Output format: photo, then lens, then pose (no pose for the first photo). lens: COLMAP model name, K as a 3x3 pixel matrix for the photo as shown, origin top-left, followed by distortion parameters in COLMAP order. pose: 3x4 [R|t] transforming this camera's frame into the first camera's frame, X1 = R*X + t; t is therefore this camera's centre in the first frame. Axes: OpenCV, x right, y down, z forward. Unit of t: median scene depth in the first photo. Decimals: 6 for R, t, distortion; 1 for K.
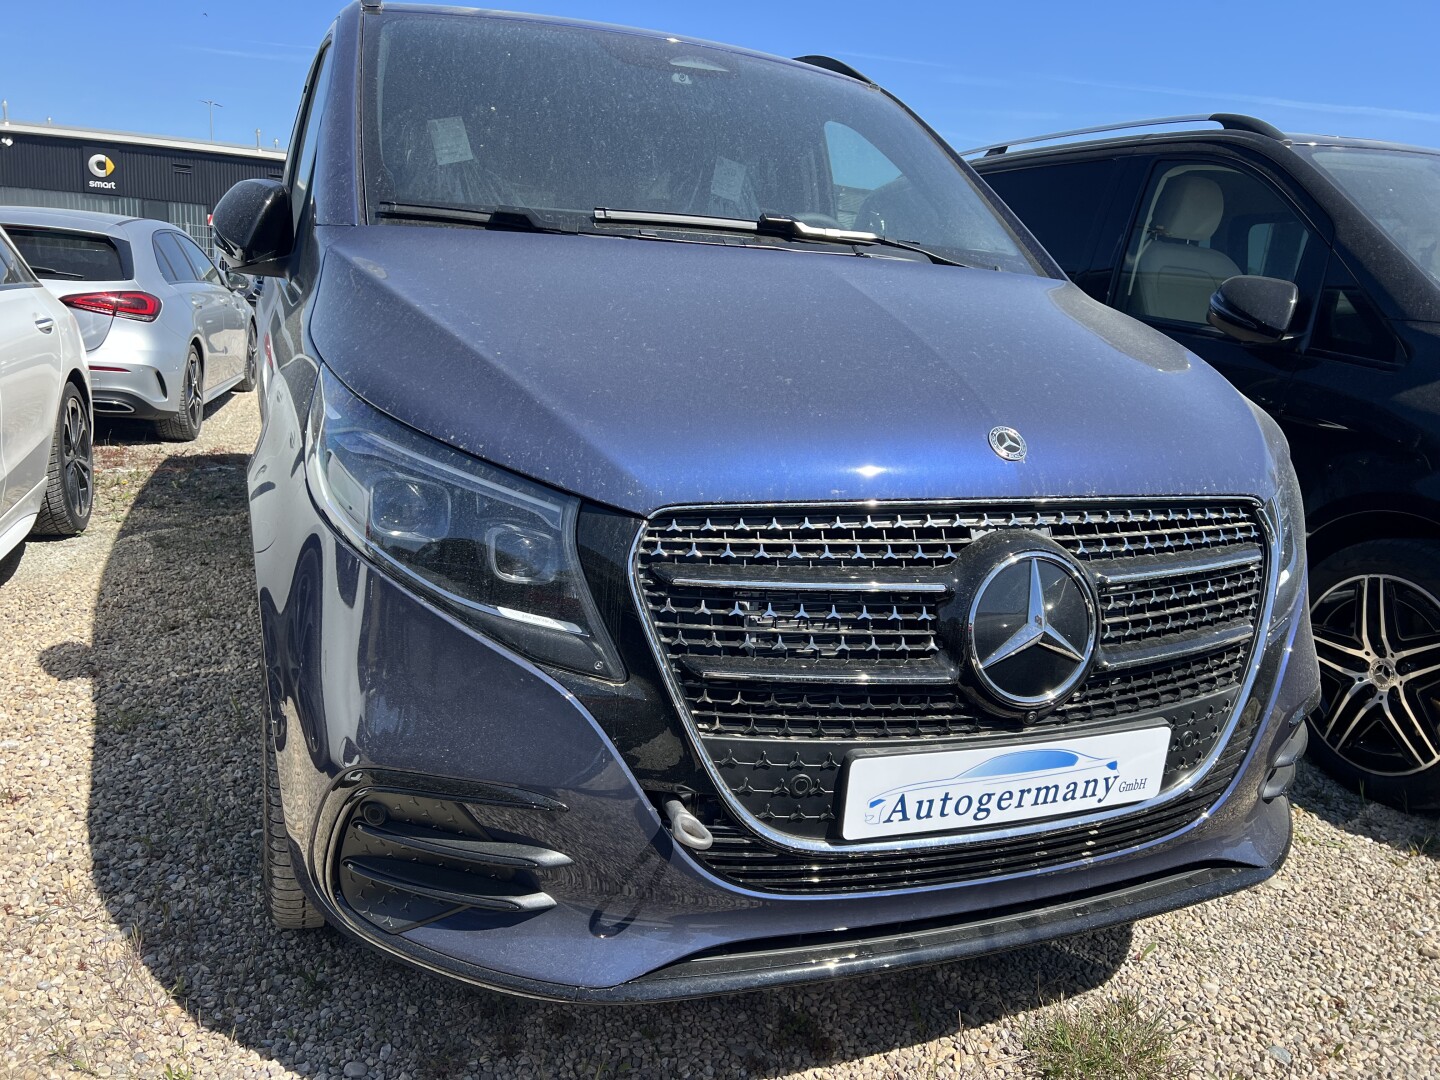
lens RADIAL K [[1091.1, 0, 724.0], [0, 1091.1, 546.7], [0, 0, 1]] dist [0.055109, -0.062111]
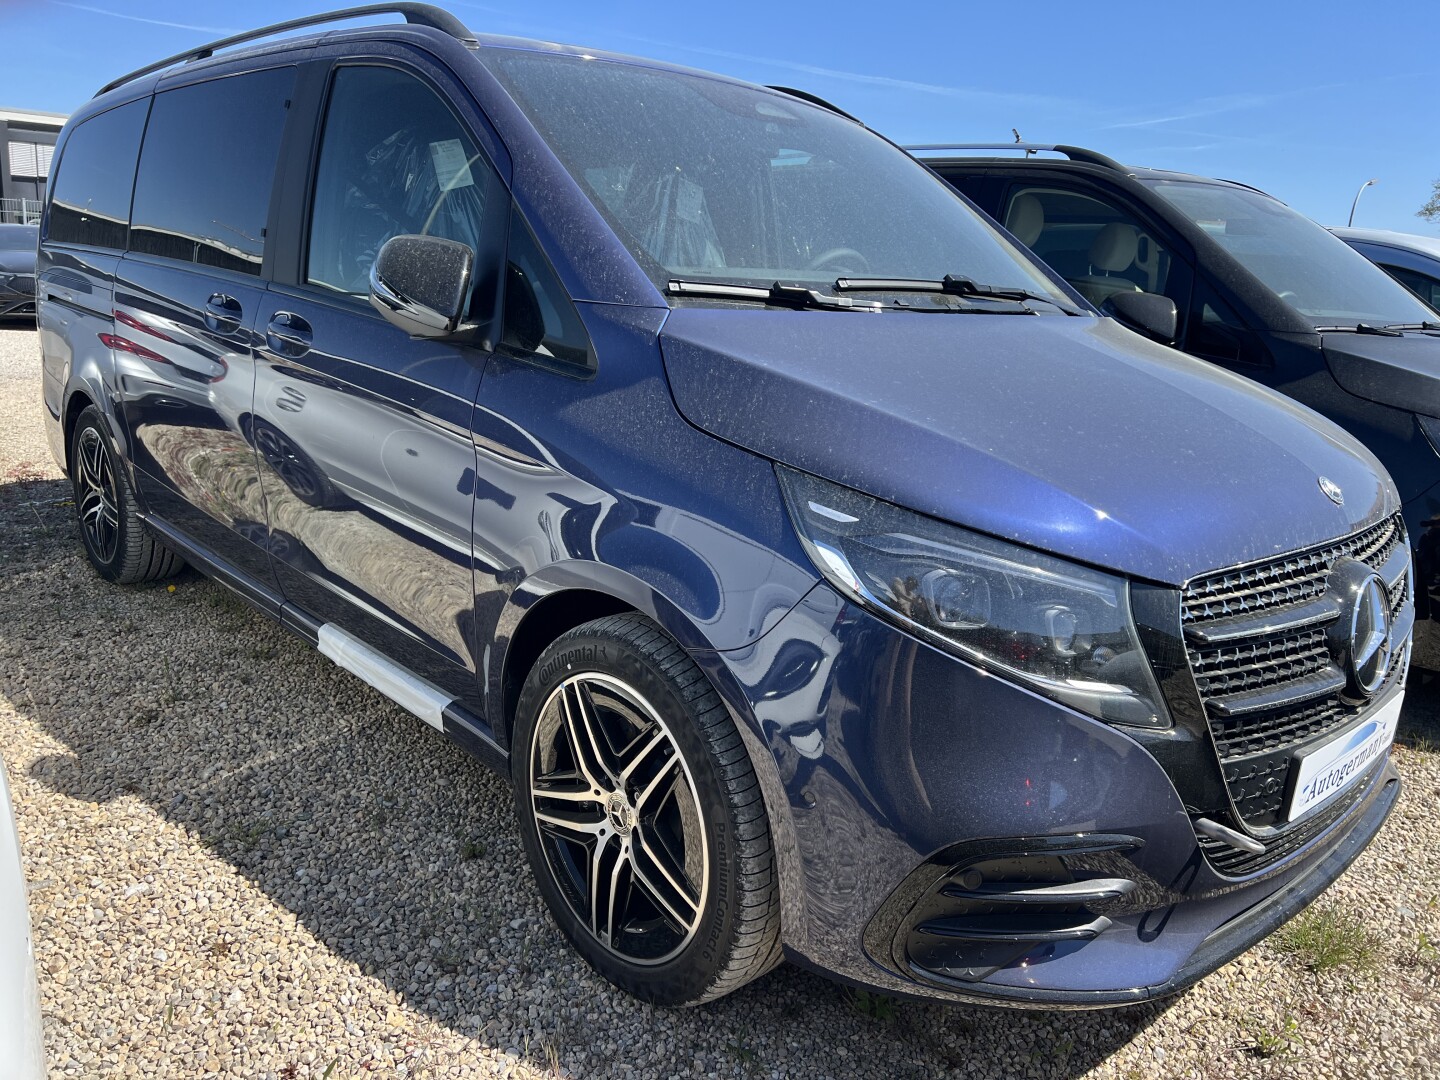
lens RADIAL K [[1091.1, 0, 724.0], [0, 1091.1, 546.7], [0, 0, 1]] dist [0.055109, -0.062111]
pose [[0.929216, -0.103593, 0.354720, -0.810102], [0.088480, 0.994352, 0.058612, -0.157981], [-0.358788, -0.023078, 0.933134, 0.057420]]
